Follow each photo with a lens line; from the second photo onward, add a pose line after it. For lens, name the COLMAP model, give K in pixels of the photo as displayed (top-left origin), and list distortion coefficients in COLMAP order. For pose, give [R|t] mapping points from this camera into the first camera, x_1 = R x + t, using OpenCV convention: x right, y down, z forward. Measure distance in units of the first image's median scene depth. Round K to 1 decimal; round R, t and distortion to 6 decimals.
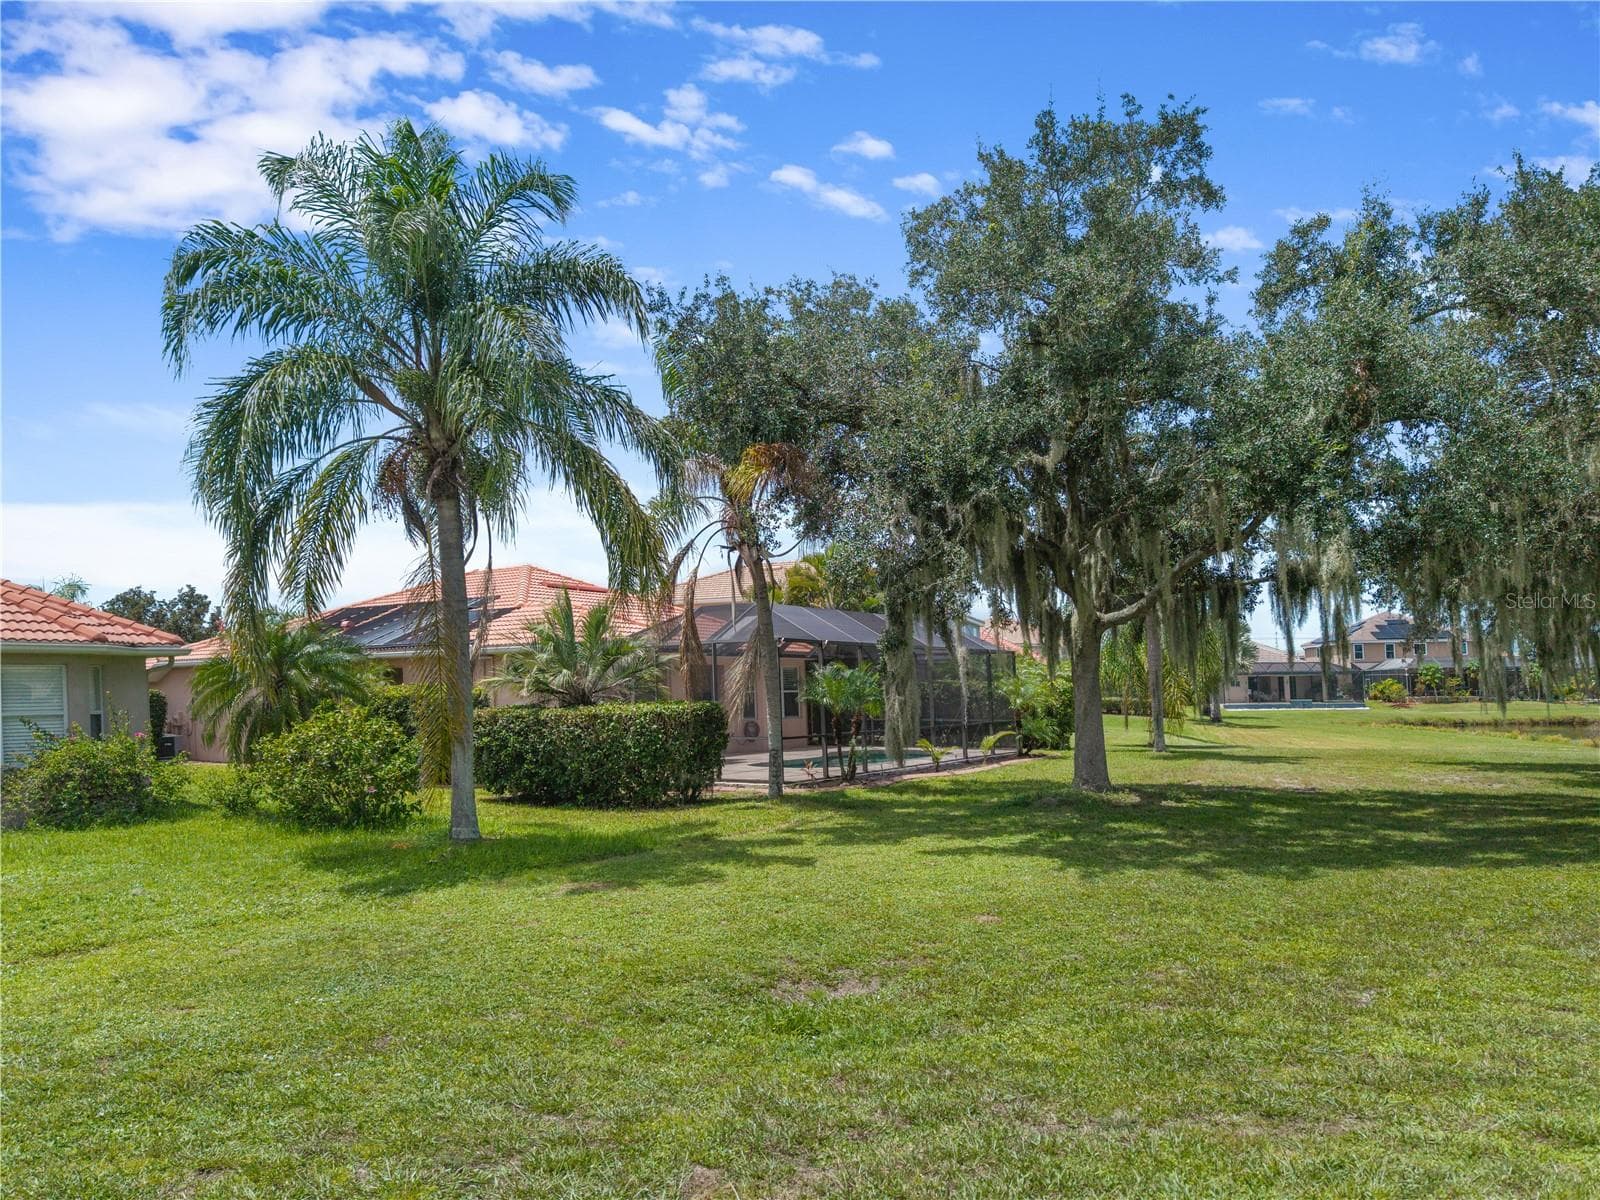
lens RADIAL K [[1091.6, 0, 800.0], [0, 1091.6, 600.0], [0, 0, 1]] dist [0.040759, -0.029515]
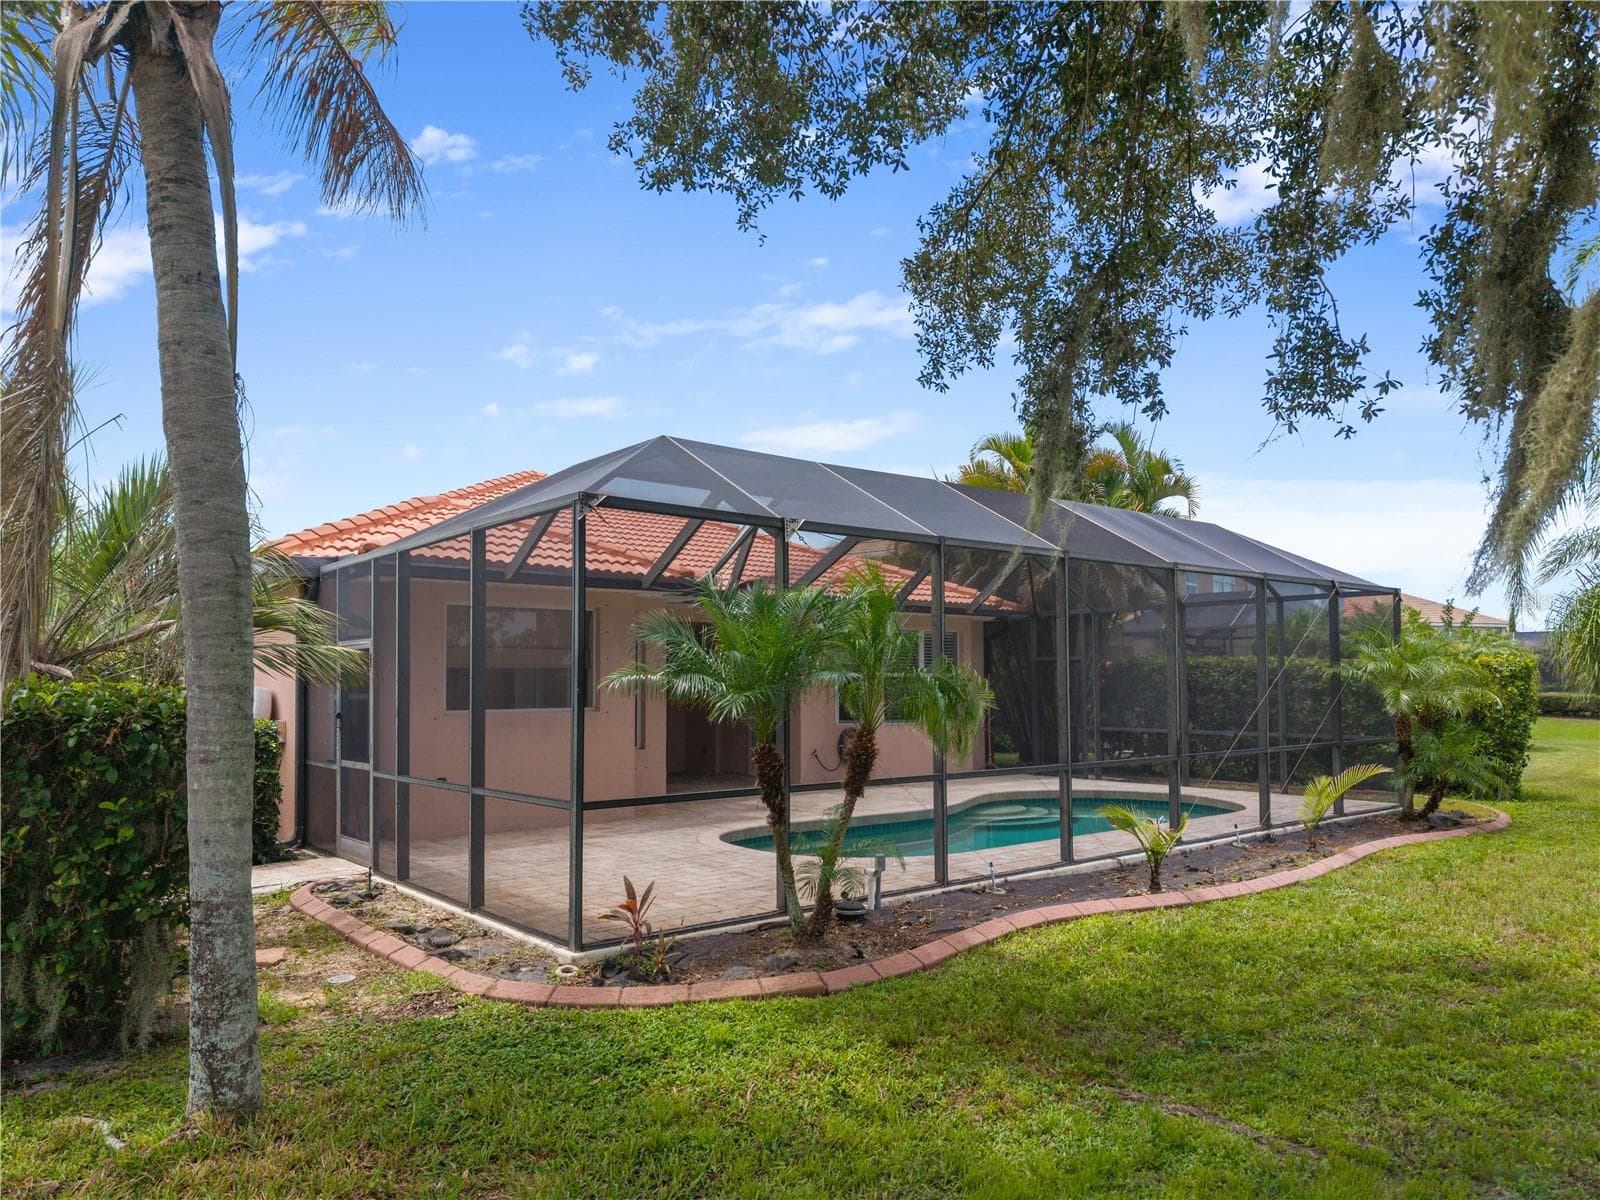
lens RADIAL K [[1091.6, 0, 800.0], [0, 1091.6, 600.0], [0, 0, 1]] dist [0.040759, -0.029515]
pose [[0.954917, -0.004641, -0.296837, 0.099703], [0.008834, 0.999879, 0.012788, 0.044920], [0.296742, -0.014834, 0.954843, 0.502636]]
